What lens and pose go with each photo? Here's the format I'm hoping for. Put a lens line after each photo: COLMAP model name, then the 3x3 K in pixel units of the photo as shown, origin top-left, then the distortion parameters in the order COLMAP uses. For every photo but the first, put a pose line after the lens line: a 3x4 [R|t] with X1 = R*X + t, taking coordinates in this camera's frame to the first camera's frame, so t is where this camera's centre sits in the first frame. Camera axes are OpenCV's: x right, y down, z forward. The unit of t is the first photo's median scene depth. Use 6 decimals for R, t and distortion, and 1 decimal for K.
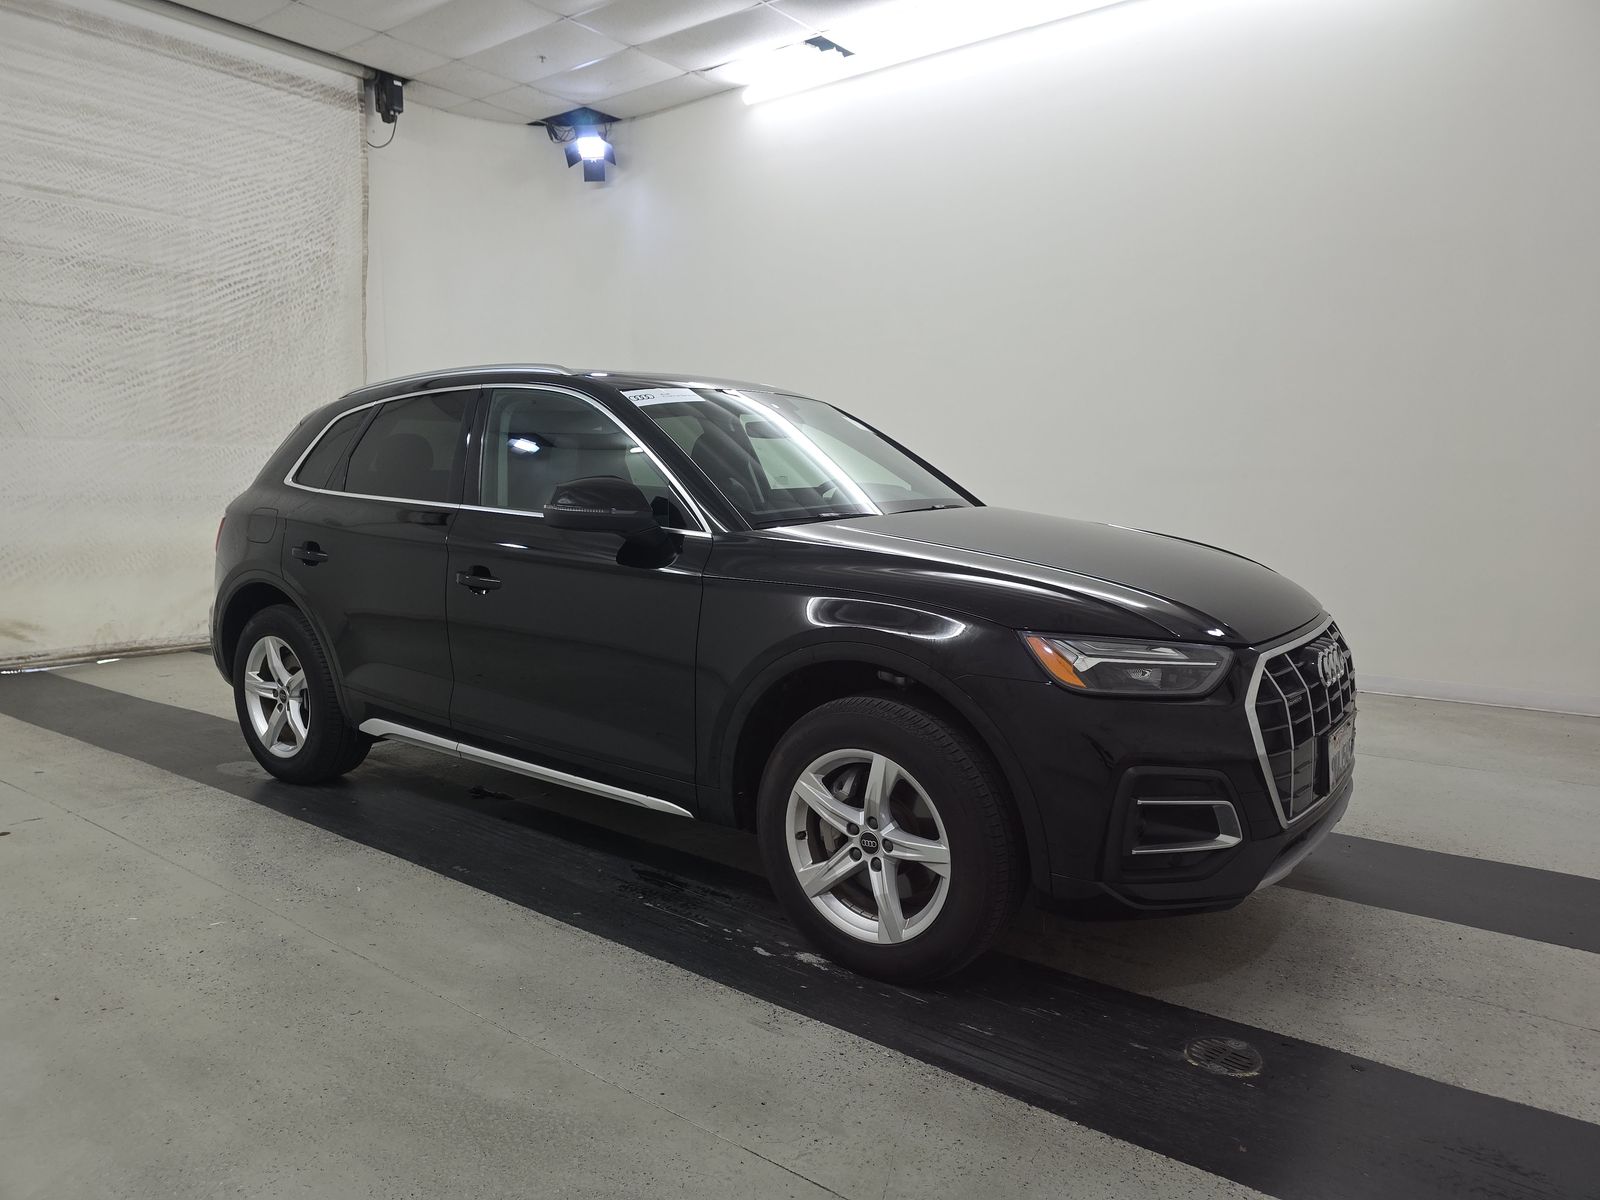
lens RADIAL K [[1058.7, 0, 811.9], [0, 1058.7, 591.9], [0, 0, 1]] dist [0.025727, -0.021166]
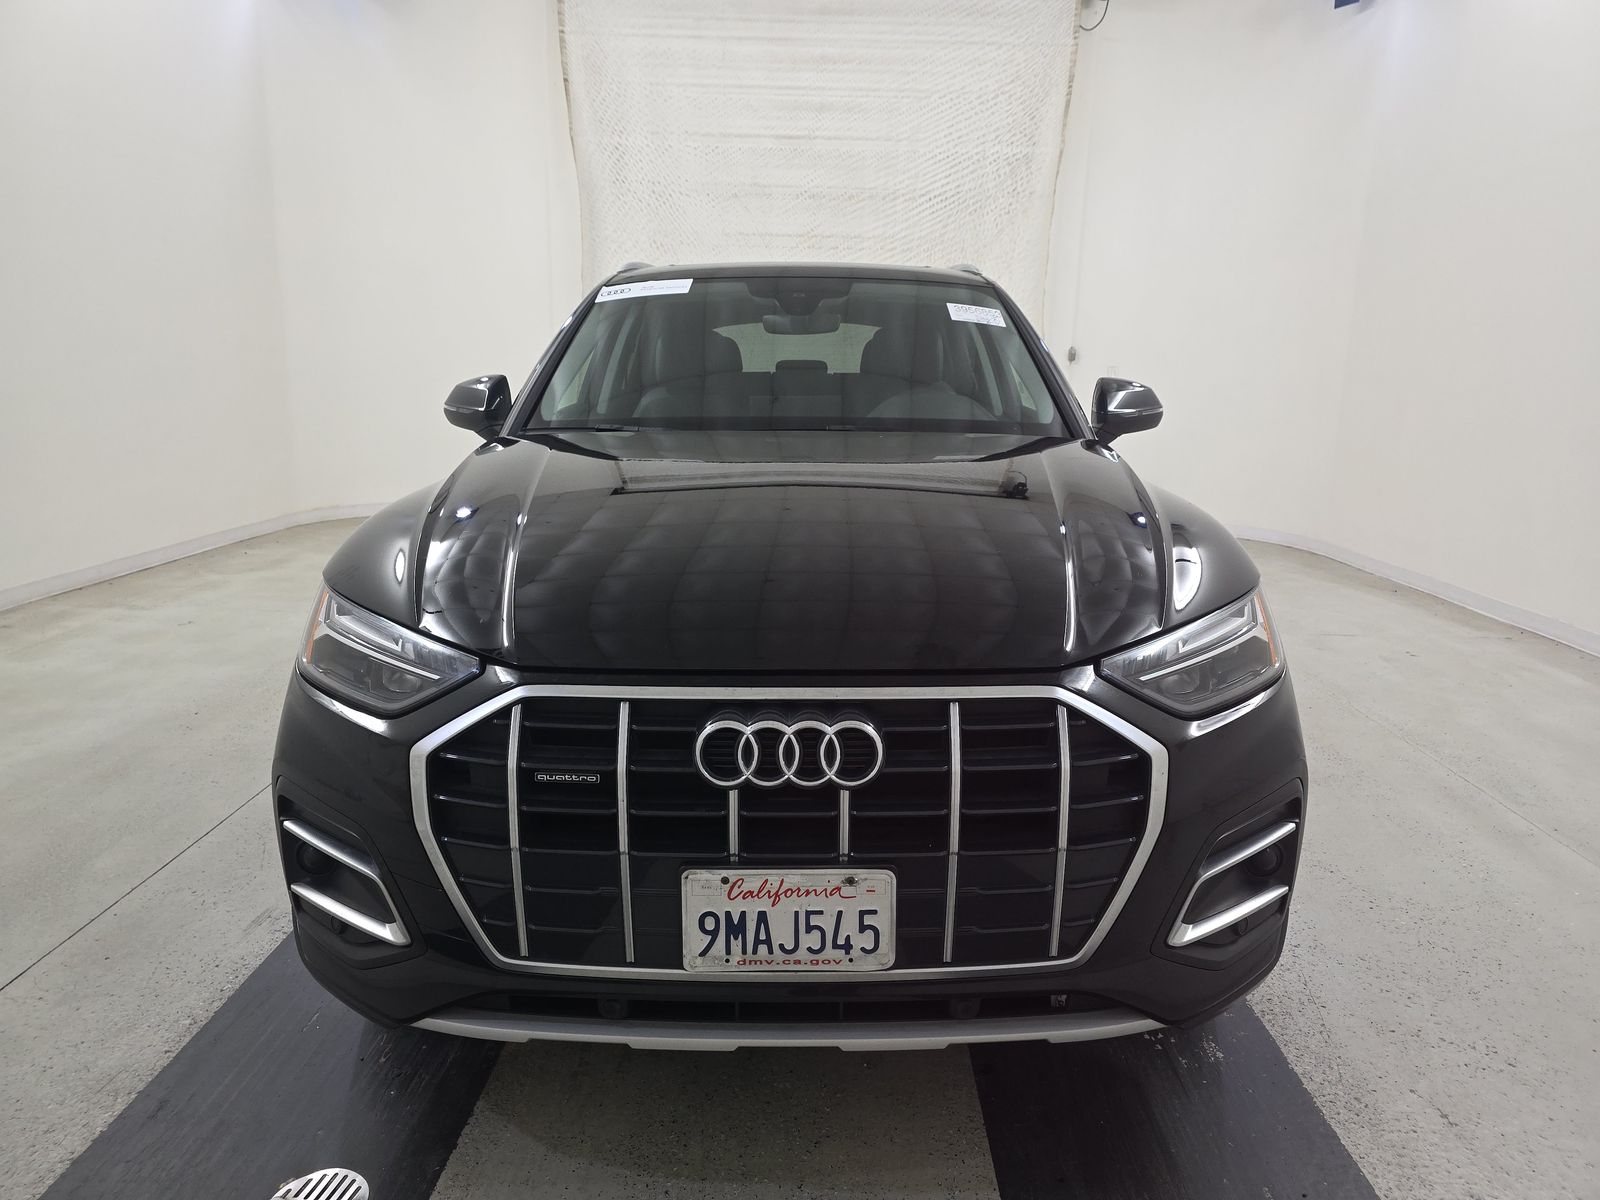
lens RADIAL K [[1058.7, 0, 804.3], [0, 1058.7, 593.0], [0, 0, 1]] dist [0.025727, -0.021166]
pose [[0.610733, 0.165607, -0.774325, 0.287549], [-0.101553, 0.986191, 0.130822, -0.020018], [0.785297, -0.001263, 0.619117, 0.228786]]
